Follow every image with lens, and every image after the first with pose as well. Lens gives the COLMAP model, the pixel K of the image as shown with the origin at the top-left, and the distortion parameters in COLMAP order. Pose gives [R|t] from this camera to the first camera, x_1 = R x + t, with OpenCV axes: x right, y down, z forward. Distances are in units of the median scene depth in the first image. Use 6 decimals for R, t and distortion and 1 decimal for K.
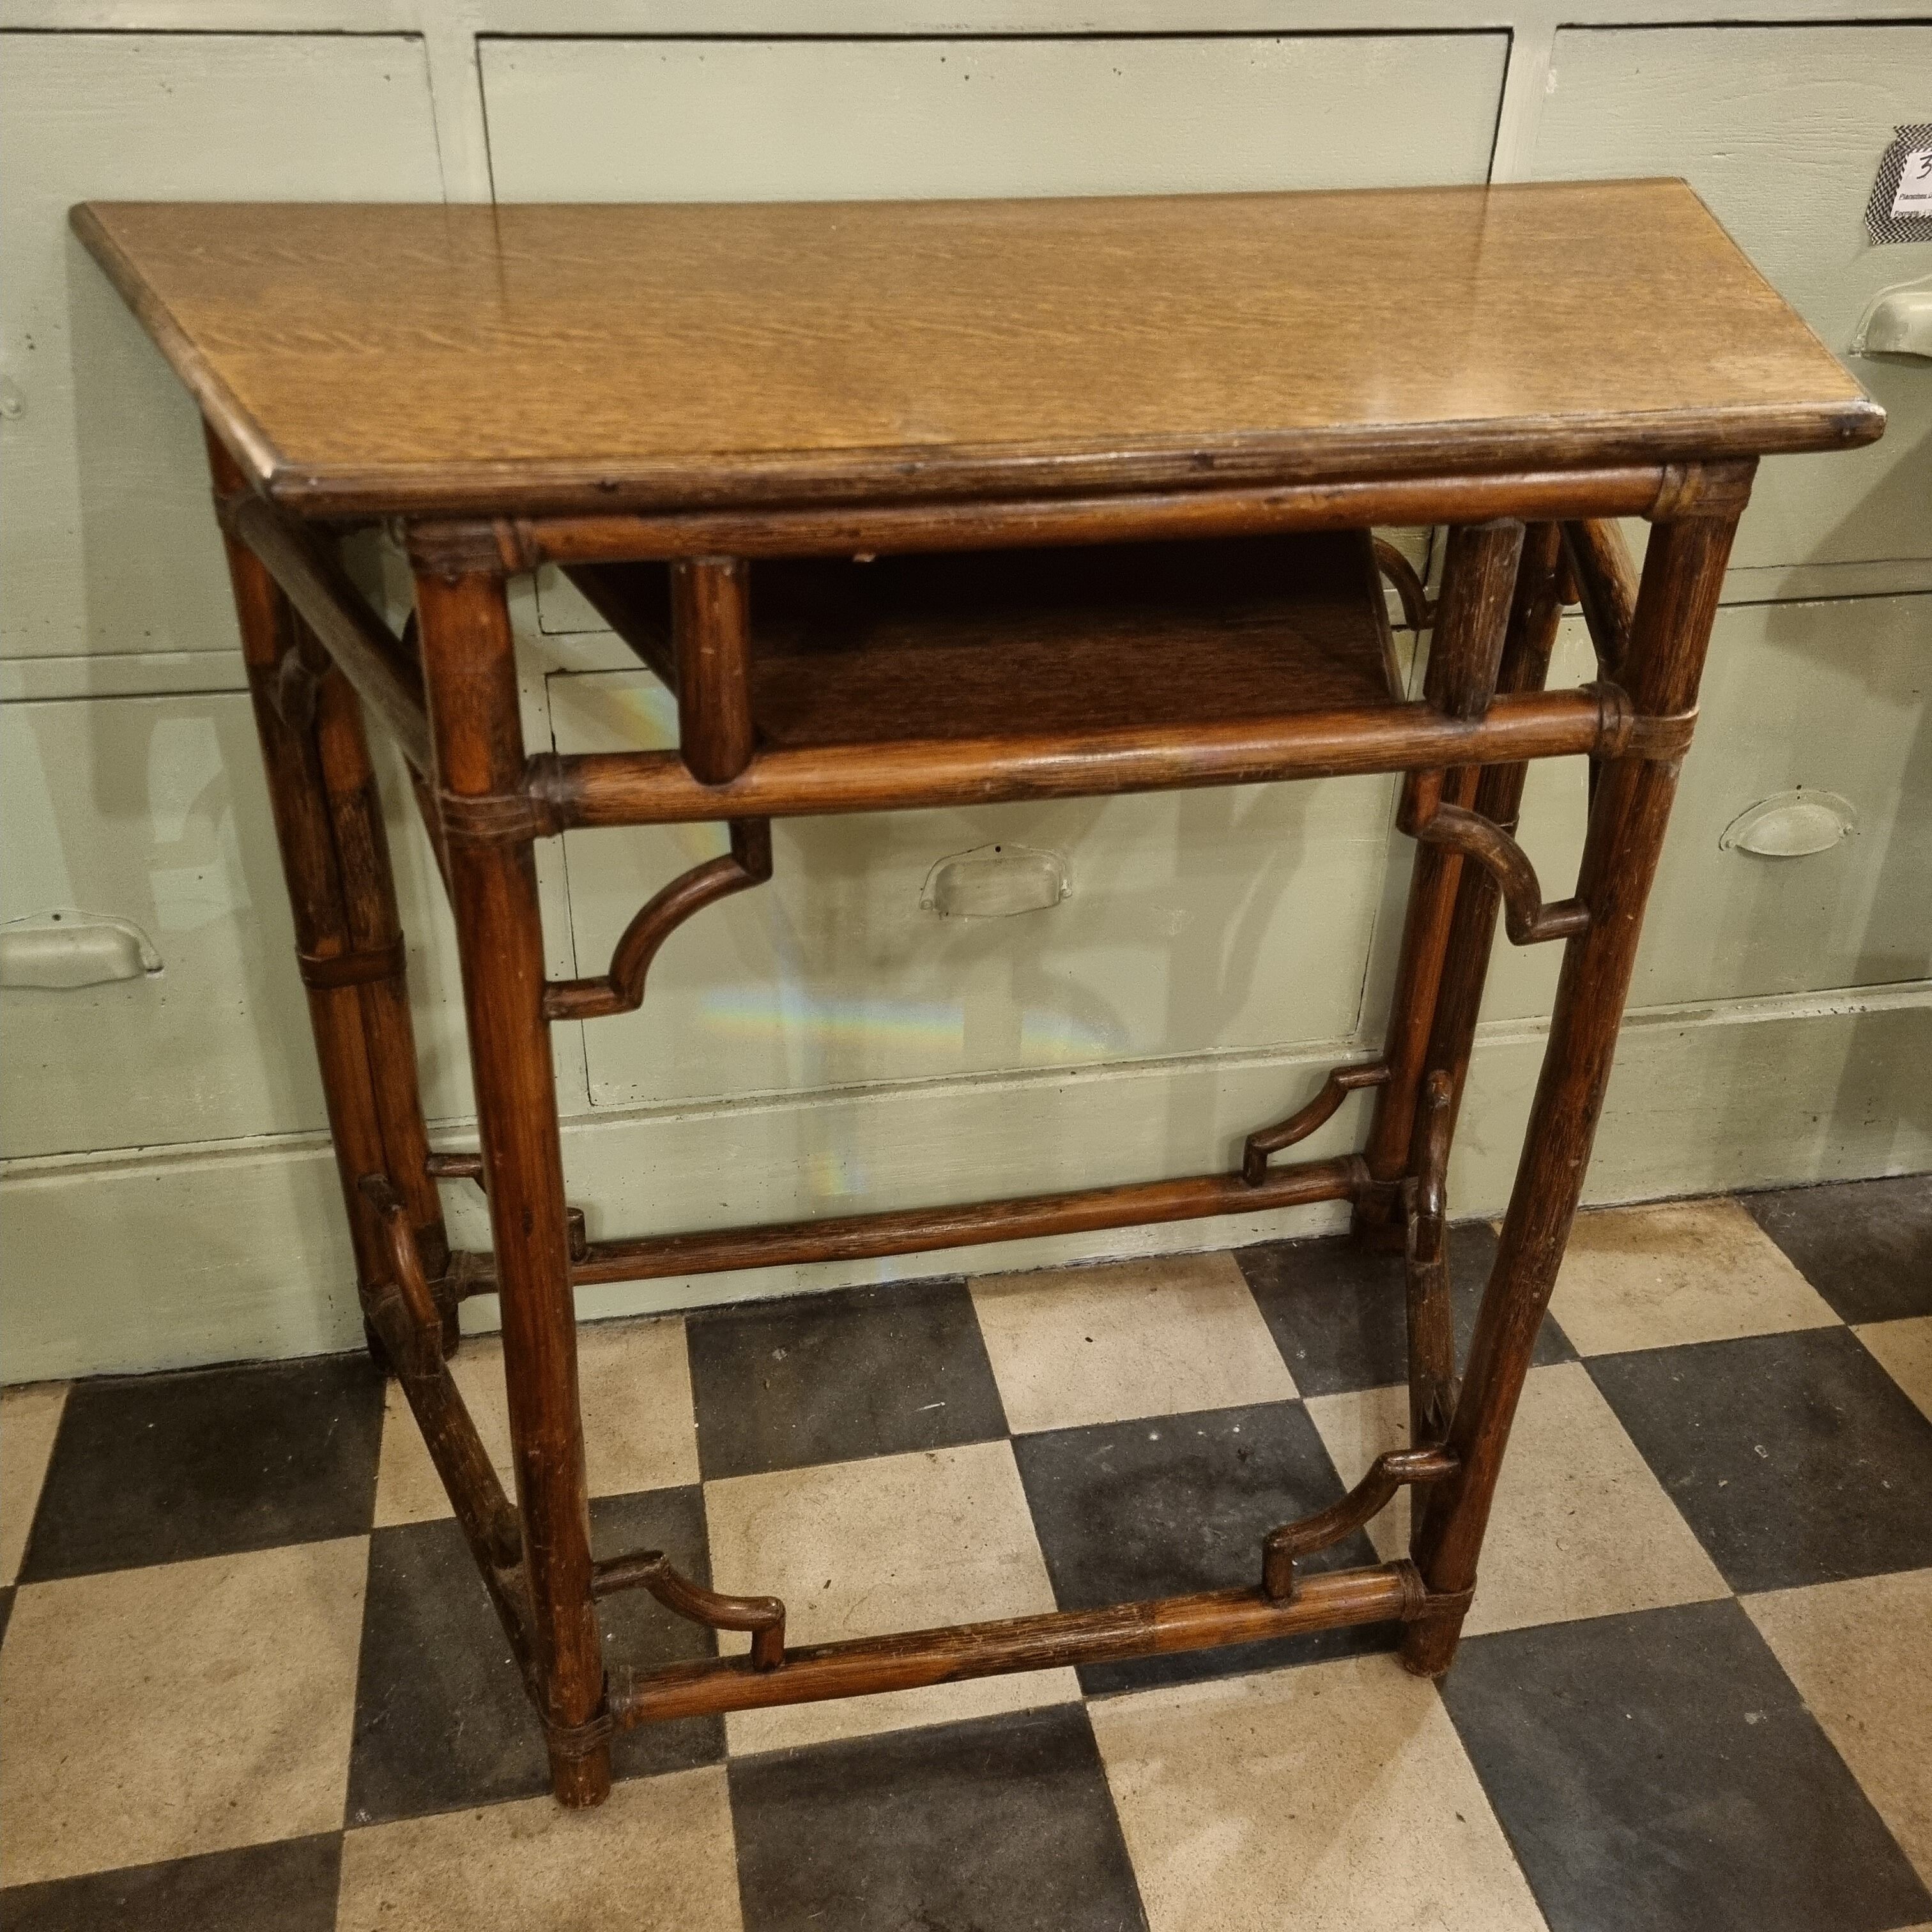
lens RADIAL K [[1953.8, 0, 968.5], [0, 1953.8, 952.5], [0, 0, 1]] dist [0.066999, -0.043929]
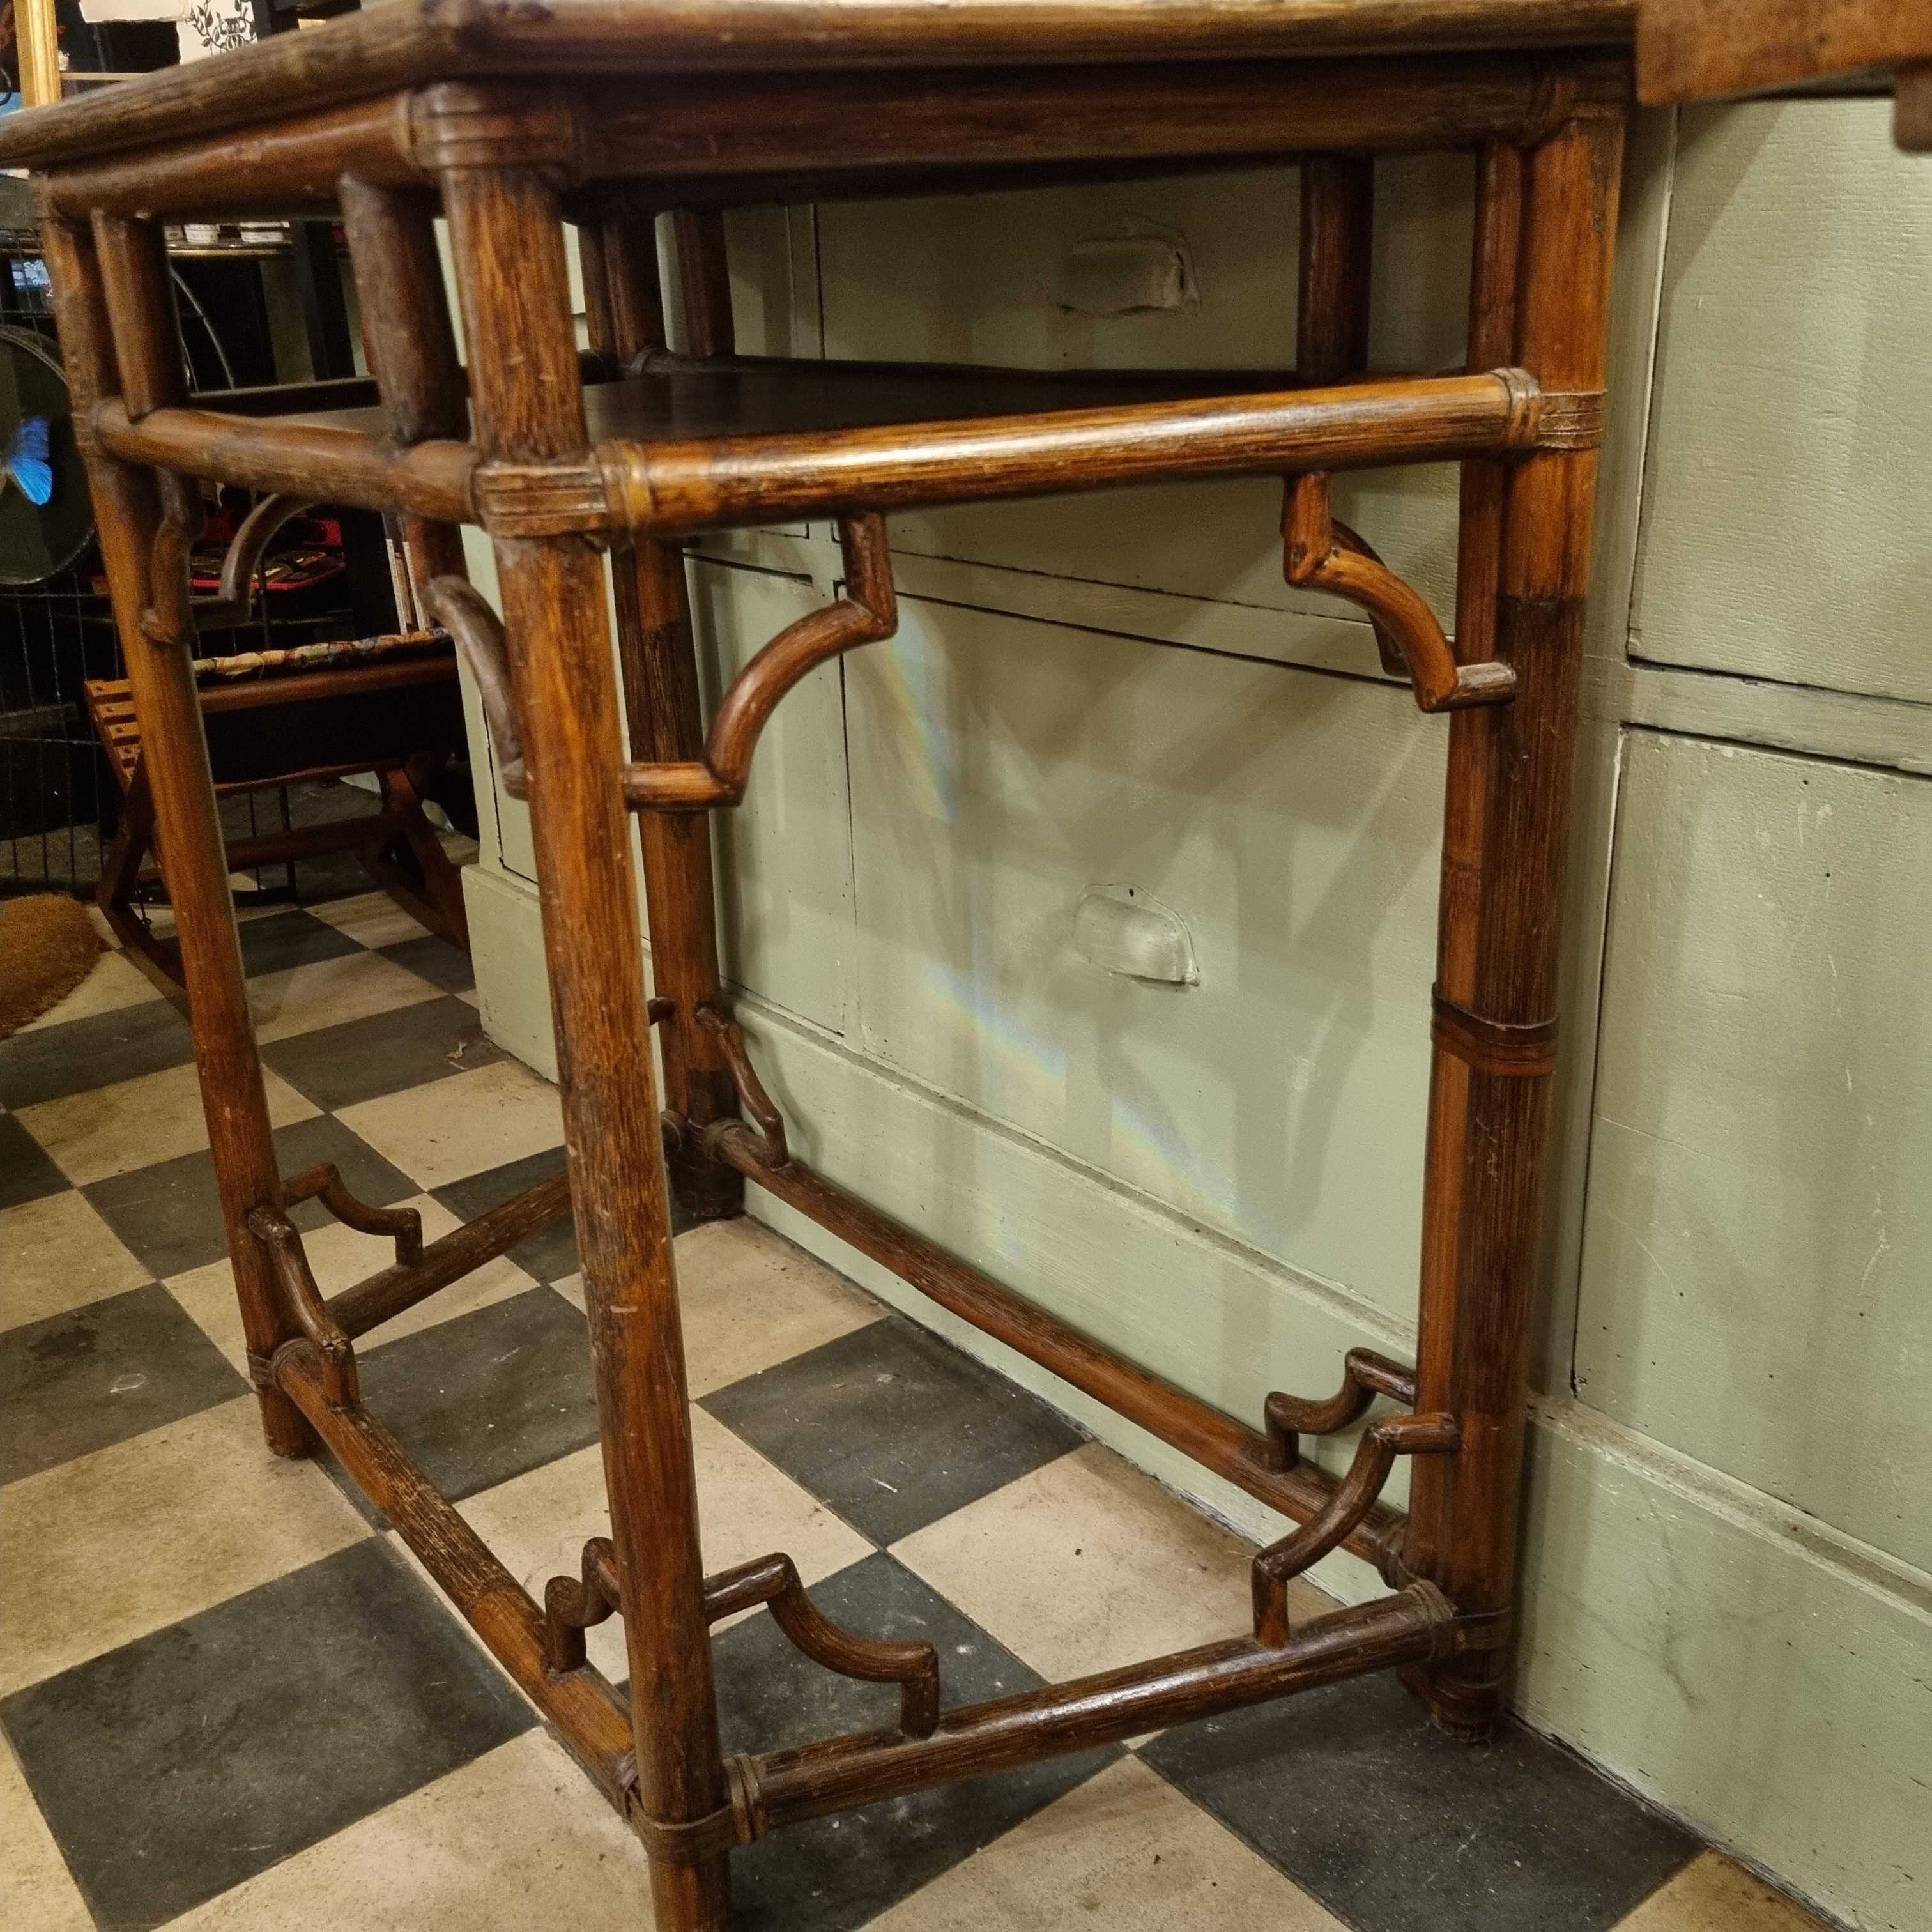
lens RADIAL K [[1963.0, 0, 965.3], [0, 1963.0, 977.4], [0, 0, 1]] dist [0.058045, -0.029924]
pose [[0.446564, 0.276460, -0.850970, 0.802108], [-0.424749, 0.902575, 0.070330, -0.056214], [0.787508, 0.330042, 0.520484, 0.594395]]
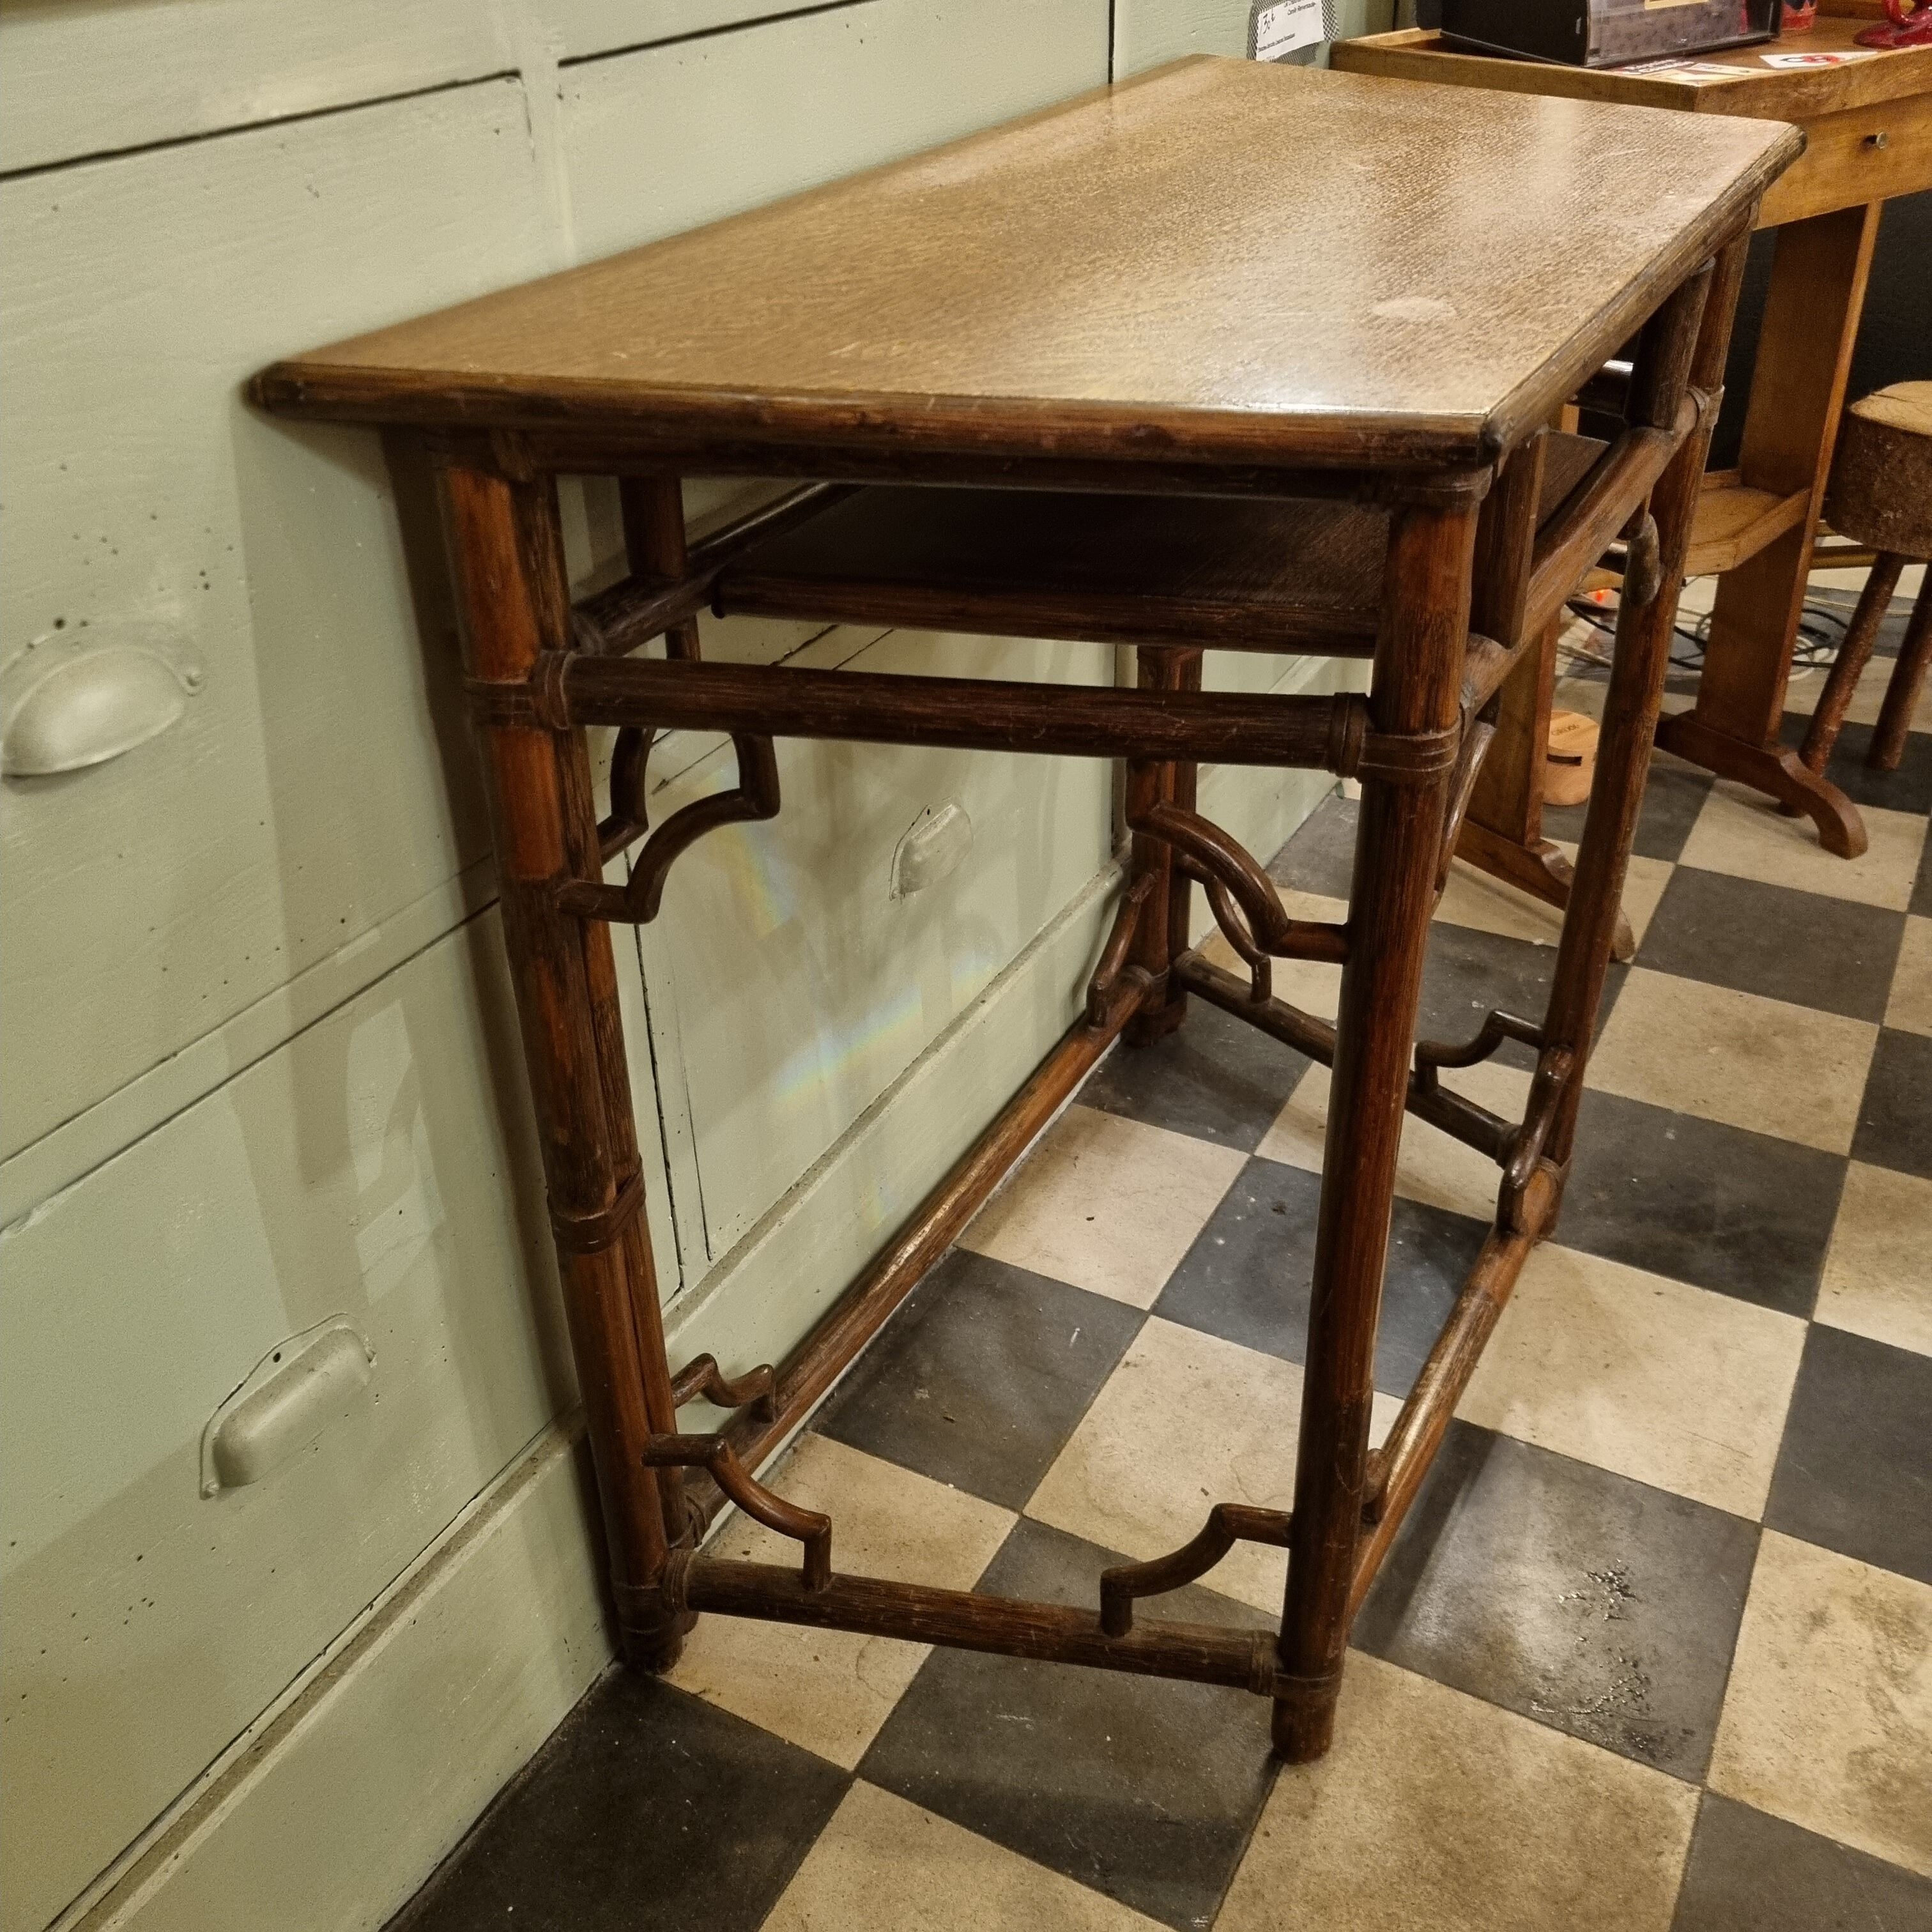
lens RADIAL K [[1958.6, 0, 979.8], [0, 1958.6, 975.1], [0, 0, 1]] dist [0.046533, 0.002063]
pose [[0.626331, -0.441636, 0.642391, -0.743941], [0.435814, 0.881612, 0.181180, -0.170419], [-0.646356, 0.166484, 0.744653, 0.278710]]
